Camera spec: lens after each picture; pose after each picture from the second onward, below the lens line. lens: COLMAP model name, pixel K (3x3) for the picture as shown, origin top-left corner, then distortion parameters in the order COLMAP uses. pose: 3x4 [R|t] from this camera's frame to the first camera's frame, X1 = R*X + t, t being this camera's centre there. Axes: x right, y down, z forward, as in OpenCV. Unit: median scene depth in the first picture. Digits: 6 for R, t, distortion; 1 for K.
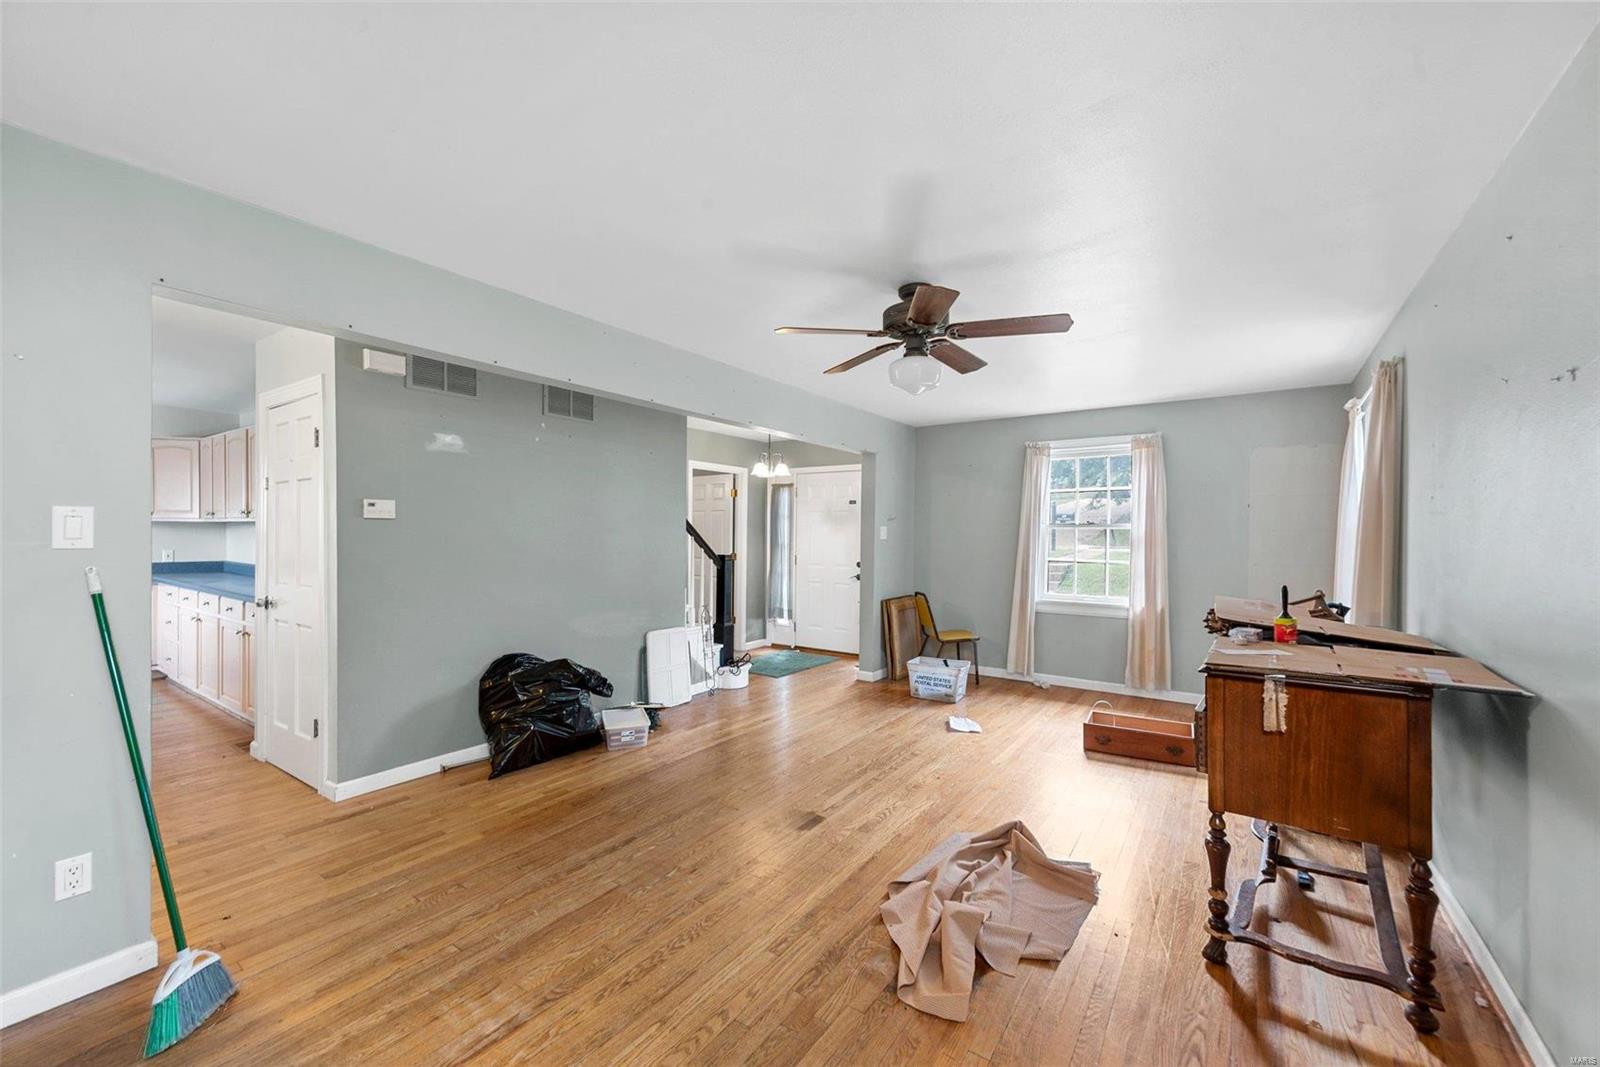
lens RADIAL K [[635.8, 0, 799.1], [0, 635.8, 541.6], [0, 0, 1]] dist [0.019148, -0.001120]
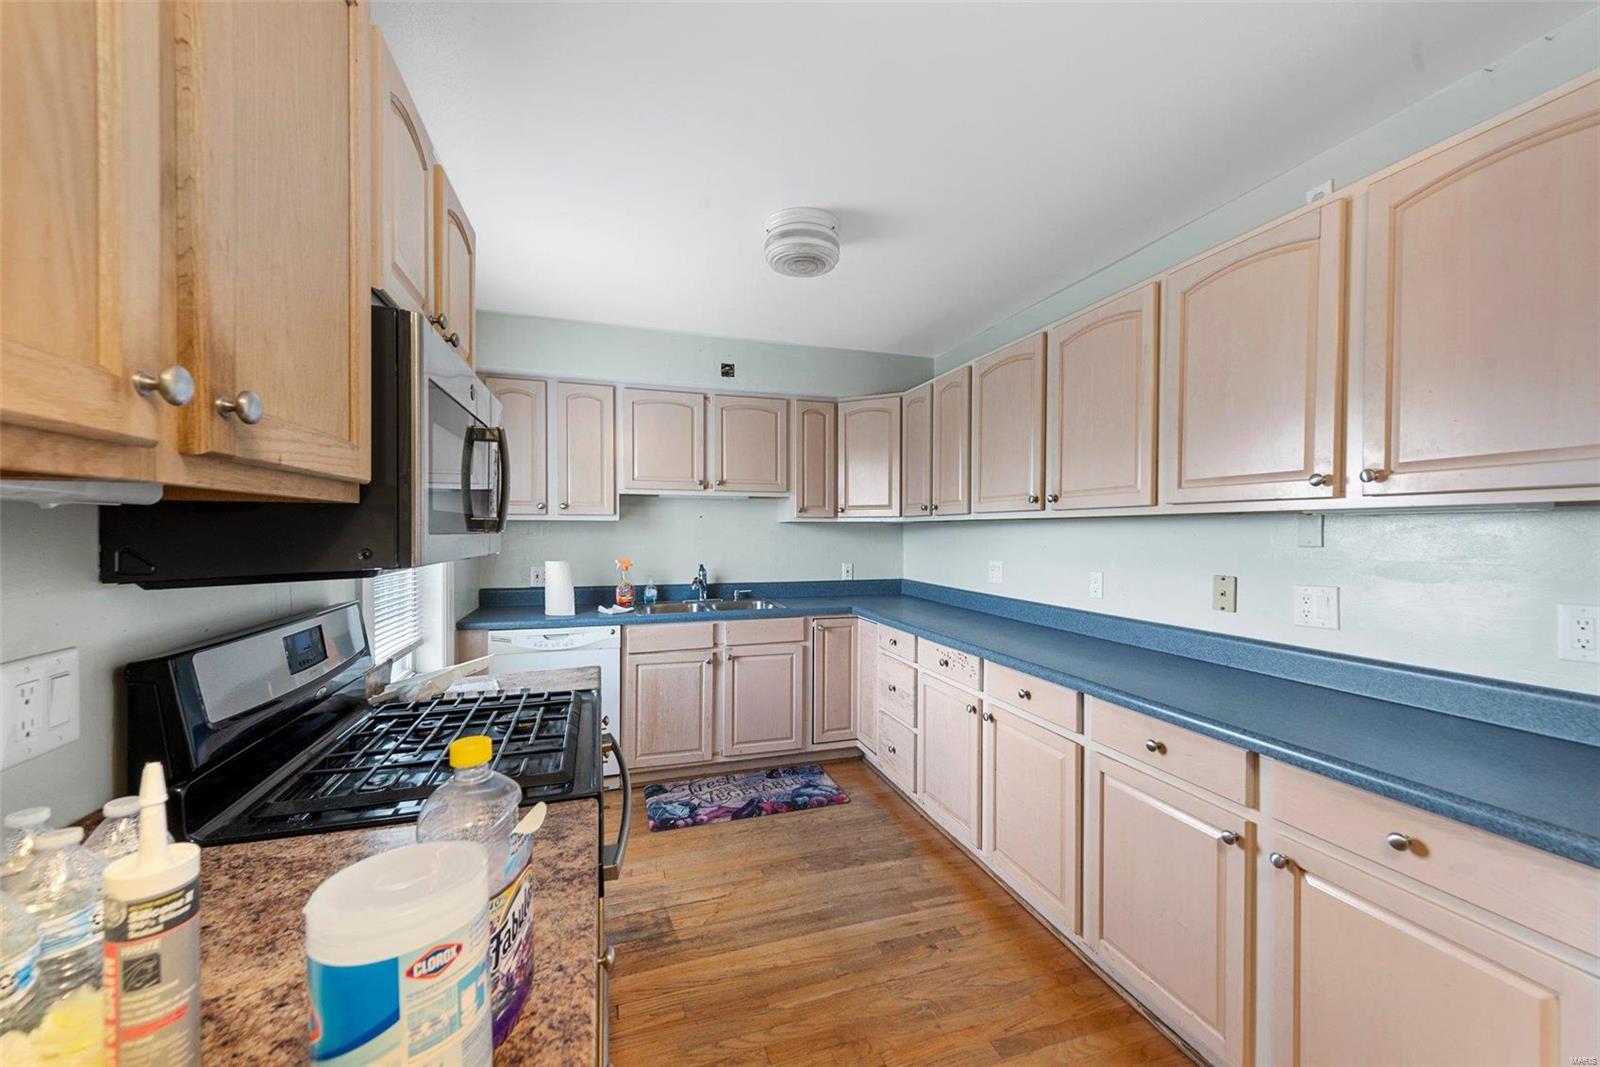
lens RADIAL K [[635.8, 0, 804.0], [0, 635.8, 539.3], [0, 0, 1]] dist [0.019148, -0.001120]
pose [[0.795373, -0.002167, -0.606117, -0.771353], [0.001970, 0.999998, -0.000991, -0.015734], [0.606118, -0.000406, 0.795375, 0.544082]]
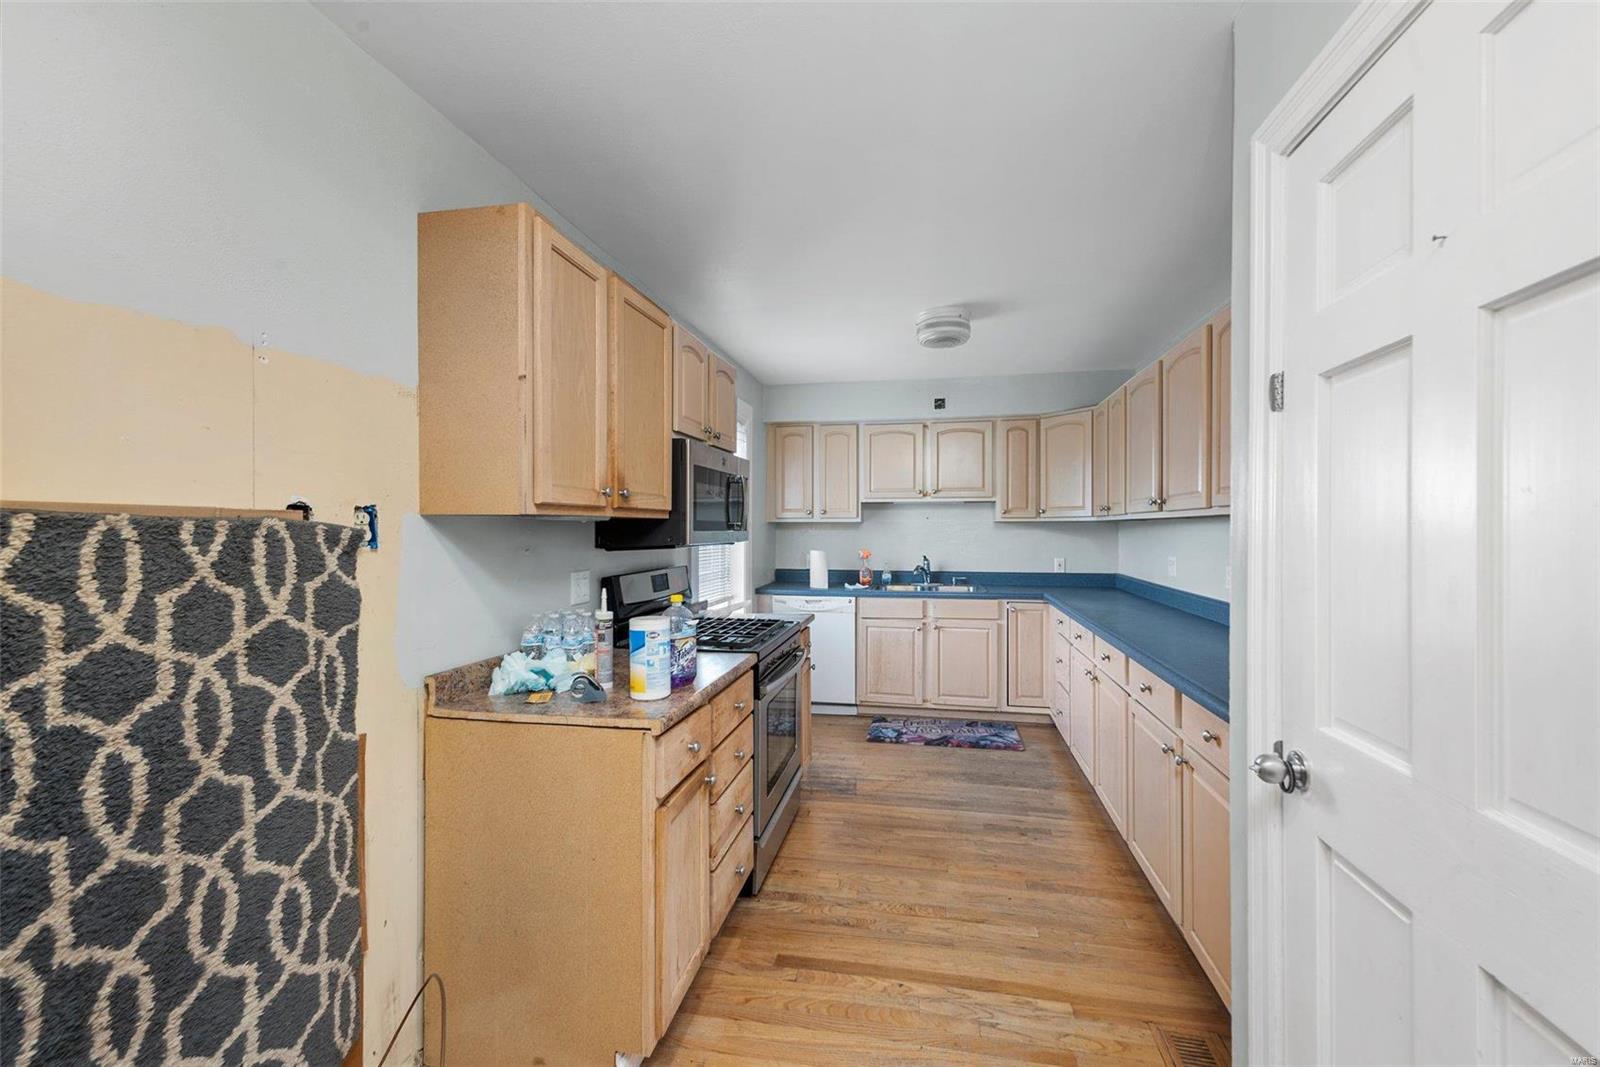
lens RADIAL K [[635.8, 0, 806.2], [0, 635.8, 531.8], [0, 0, 1]] dist [0.019148, -0.001120]
pose [[0.399963, -0.007116, -0.916504, -0.496048], [-0.003193, 0.999953, -0.009157, -0.013340], [0.916526, 0.006588, 0.399922, 0.519246]]
